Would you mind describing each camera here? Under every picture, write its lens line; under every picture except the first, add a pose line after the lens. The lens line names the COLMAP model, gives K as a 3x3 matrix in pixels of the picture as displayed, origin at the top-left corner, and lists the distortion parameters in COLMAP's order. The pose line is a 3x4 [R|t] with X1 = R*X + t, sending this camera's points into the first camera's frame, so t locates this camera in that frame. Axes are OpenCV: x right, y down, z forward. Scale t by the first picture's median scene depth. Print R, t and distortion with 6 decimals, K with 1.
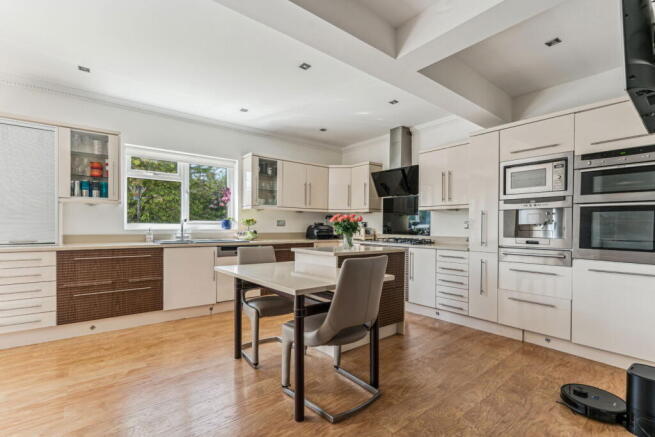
lens RADIAL K [[301.5, 0, 327.5], [0, 301.5, 218.5], [0, 0, 1]] dist [-0.001285, 0.000104]
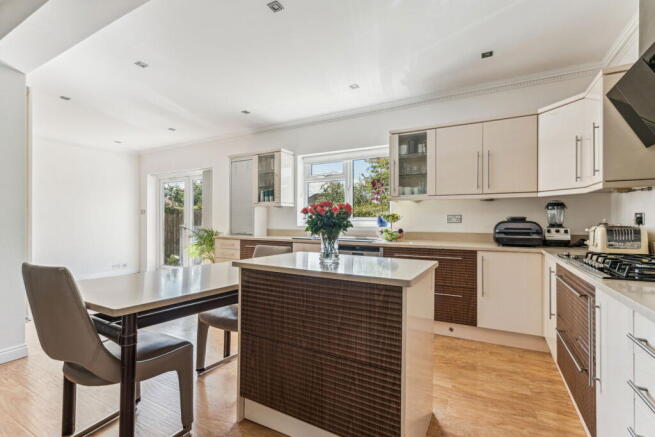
lens RADIAL K [[301.5, 0, 327.5], [0, 301.5, 218.5], [0, 0, 1]] dist [-0.001285, 0.000104]
pose [[0.373858, -0.015058, -0.927364, 0.452241], [0.021997, 0.999731, -0.007365, 0.016823], [0.927225, -0.017646, 0.374089, 0.574007]]
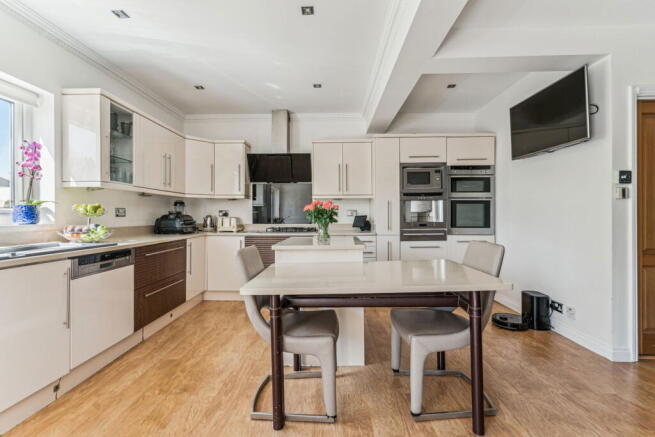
lens RADIAL K [[299.8, 0, 327.7], [0, 299.8, 206.3], [0, 0, 1]] dist [-0.002023, 0.000050]
pose [[0.639065, 0.010479, 0.769081, -0.435038], [-0.008608, 0.999942, -0.006471, 0.004313], [-0.769105, -0.002485, 0.639118, 0.318392]]
